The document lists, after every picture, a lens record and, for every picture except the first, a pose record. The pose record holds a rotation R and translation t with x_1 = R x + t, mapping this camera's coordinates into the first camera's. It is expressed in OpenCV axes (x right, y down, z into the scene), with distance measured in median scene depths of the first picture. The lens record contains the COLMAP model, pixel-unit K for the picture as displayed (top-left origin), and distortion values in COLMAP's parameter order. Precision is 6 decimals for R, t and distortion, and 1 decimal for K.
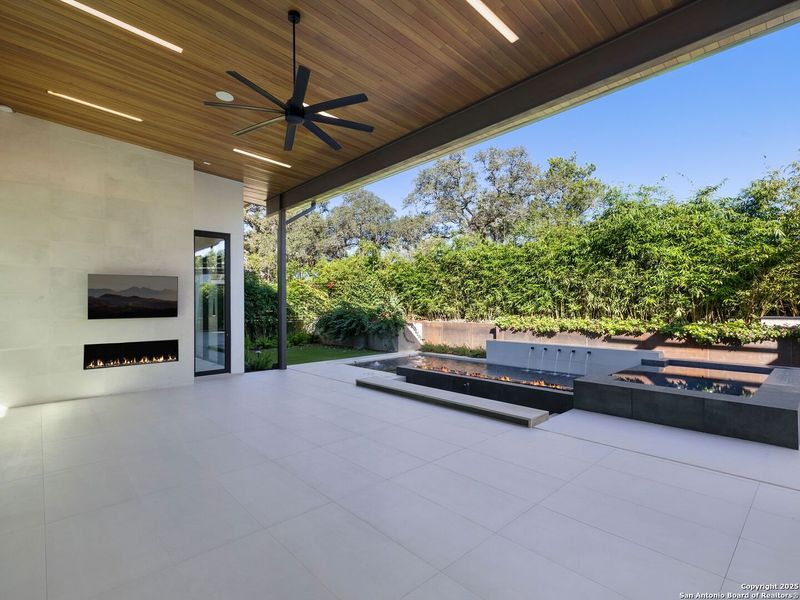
lens RADIAL K [[392.7, 0, 396.4], [0, 392.7, 304.0], [0, 0, 1]] dist [0.008345, -0.000035]
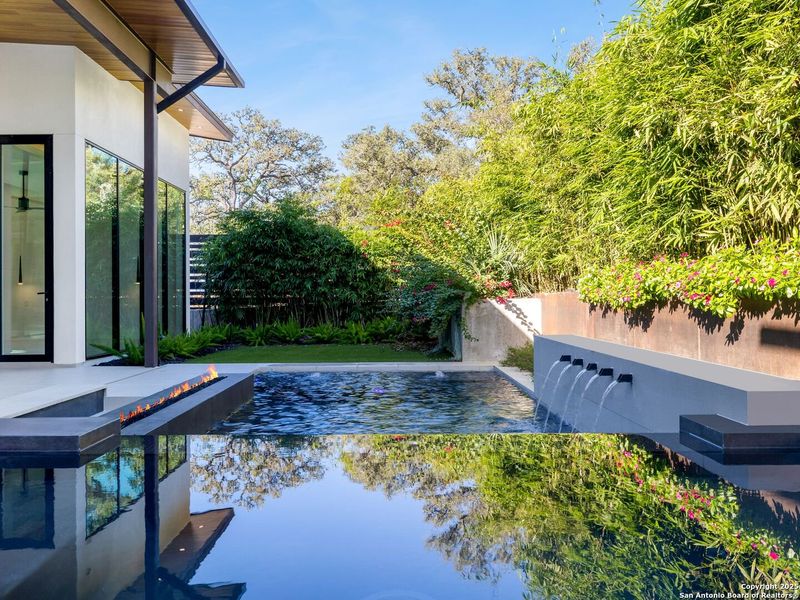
lens RADIAL K [[689.0, 0, 396.2], [0, 689.0, 298.5], [0, 0, 1]] dist [-0.000978, -0.016325]
pose [[0.741442, 0.005803, -0.670992, 0.661443], [0.000263, 0.999960, 0.008940, 0.063889], [0.671017, -0.006805, 0.741411, 0.543227]]
